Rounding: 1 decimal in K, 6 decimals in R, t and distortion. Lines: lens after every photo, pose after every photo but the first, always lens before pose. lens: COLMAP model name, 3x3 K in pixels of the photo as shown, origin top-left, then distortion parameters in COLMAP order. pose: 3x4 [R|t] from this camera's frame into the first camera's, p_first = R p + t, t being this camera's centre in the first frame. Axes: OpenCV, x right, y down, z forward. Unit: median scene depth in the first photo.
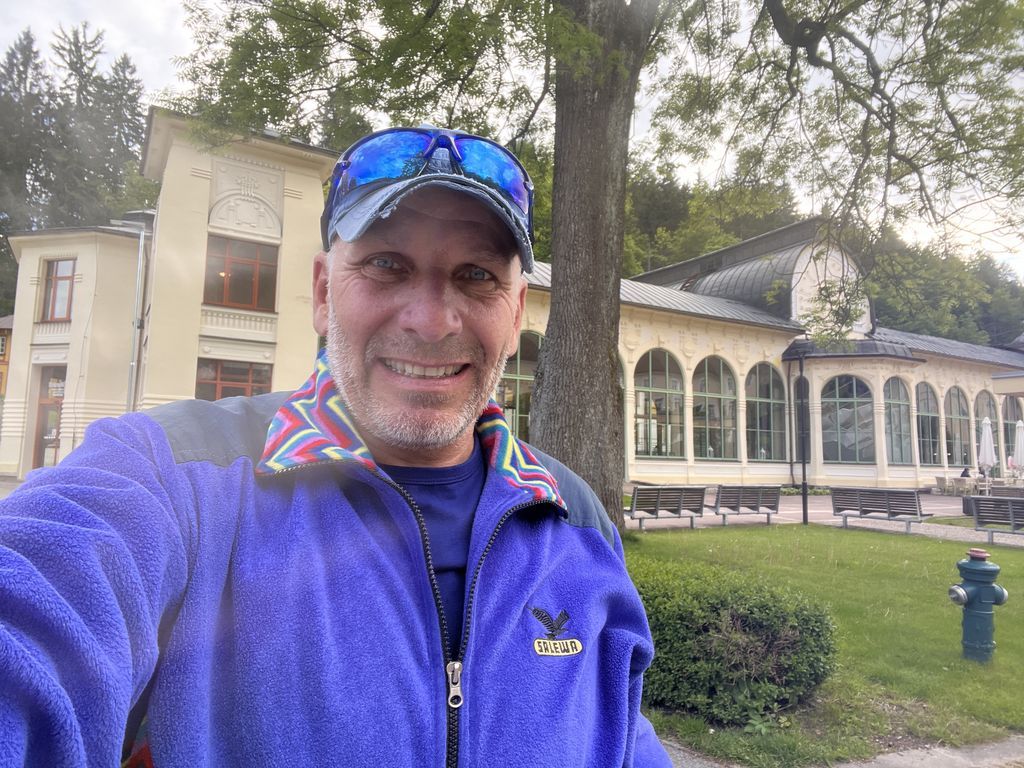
lens RADIAL K [[663.4, 0, 512.0], [0, 663.4, 384.0], [0, 0, 1]] dist [0.000913, -0.000006]
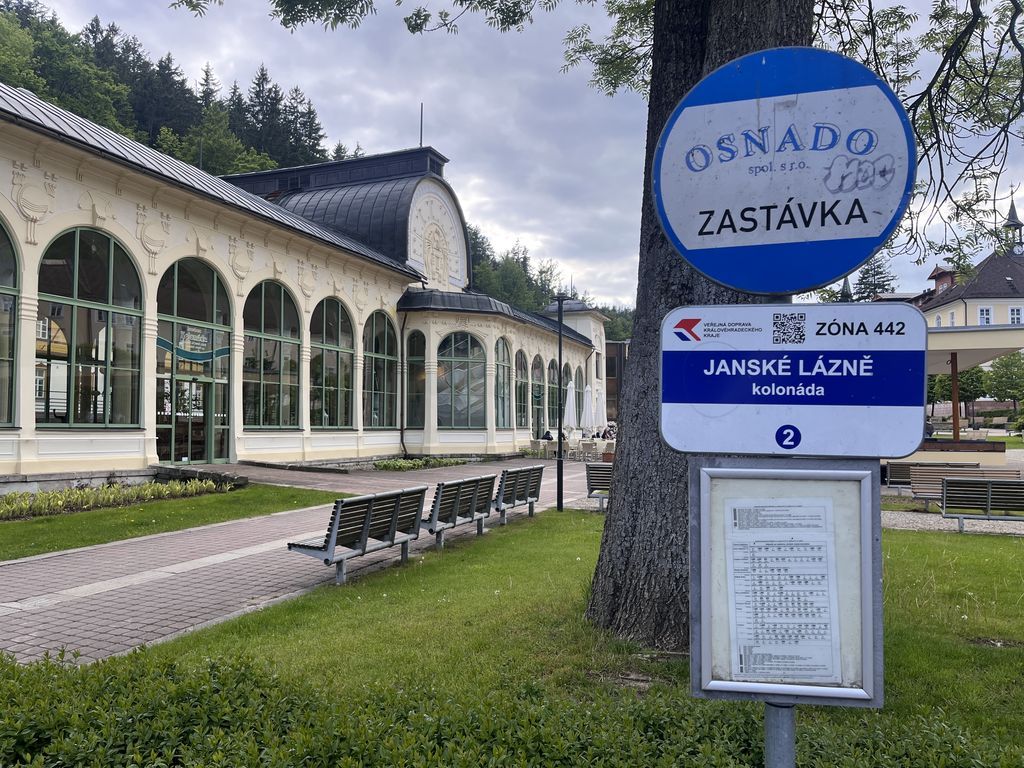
lens RADIAL K [[746.6, 0, 492.2], [0, 746.6, 391.7], [0, 0, 1]] dist [0.043473, -0.000142]
pose [[0.779002, 0.008632, 0.626962, -0.101809], [-0.055041, 0.996987, 0.054663, 0.009887], [-0.624601, -0.077091, 0.777130, 0.176652]]
